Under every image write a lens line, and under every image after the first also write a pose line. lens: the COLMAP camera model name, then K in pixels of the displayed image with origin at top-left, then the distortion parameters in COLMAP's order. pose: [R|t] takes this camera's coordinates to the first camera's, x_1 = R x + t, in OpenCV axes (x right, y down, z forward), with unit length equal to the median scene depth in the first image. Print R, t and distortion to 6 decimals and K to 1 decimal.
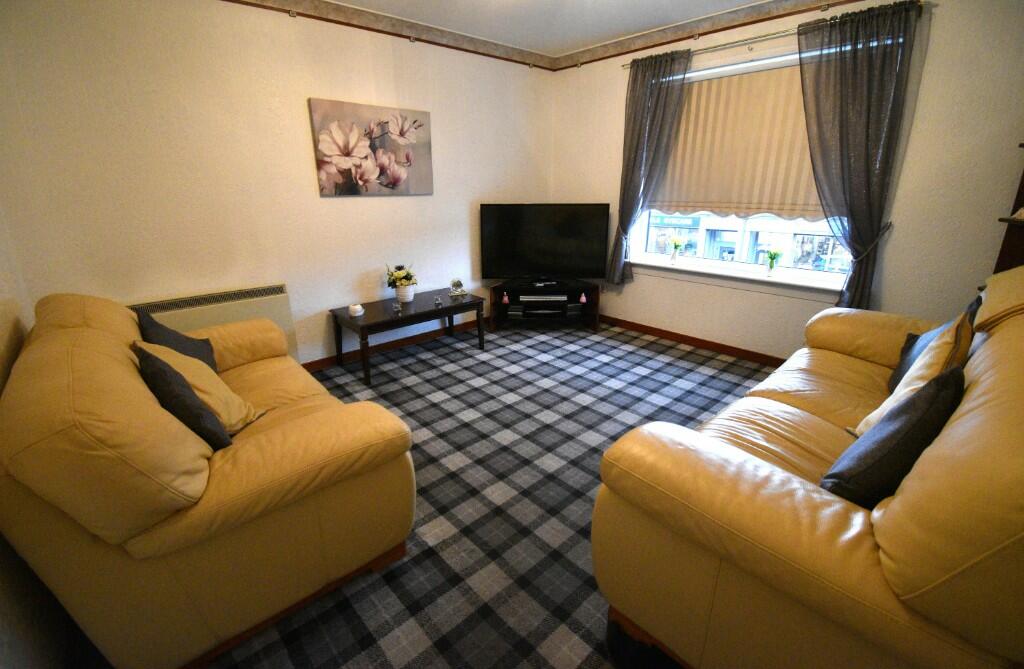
lens RADIAL K [[446.2, 0, 512.0], [0, 446.2, 334.5], [0, 0, 1]] dist [-0.012974, 0.000067]
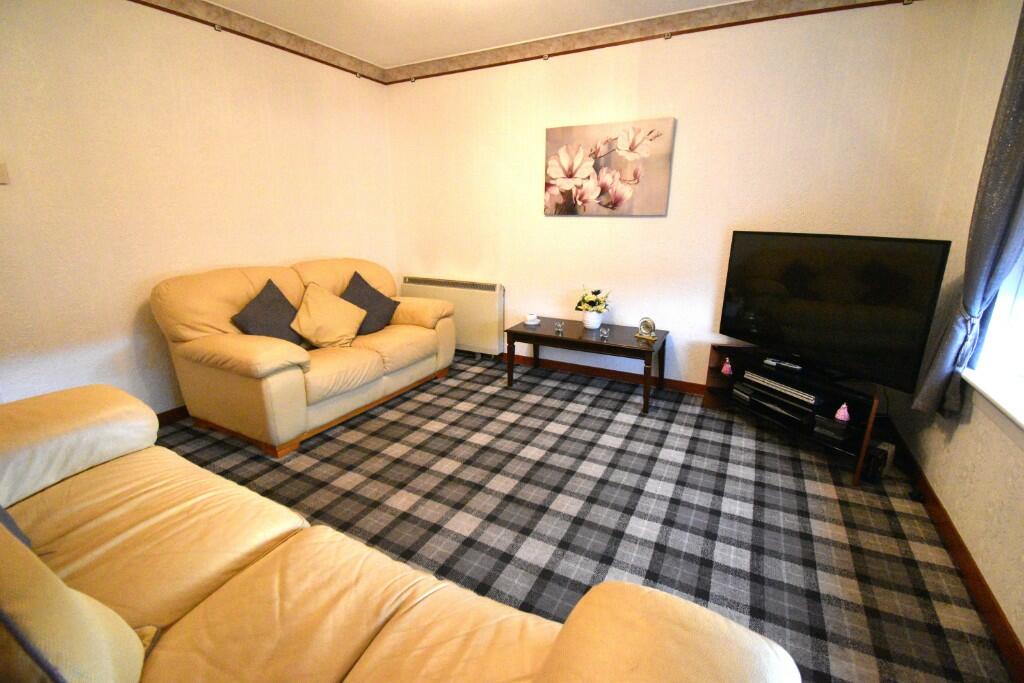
lens RADIAL K [[451.8, 0, 512.0], [0, 451.8, 341.5], [0, 0, 1]] dist [0.020437, -0.026998]
pose [[0.327926, 0.258408, -0.908675, 0.611374], [-0.306247, 0.938998, 0.156511, -0.152736], [0.893687, 0.226955, 0.387059, 0.514472]]
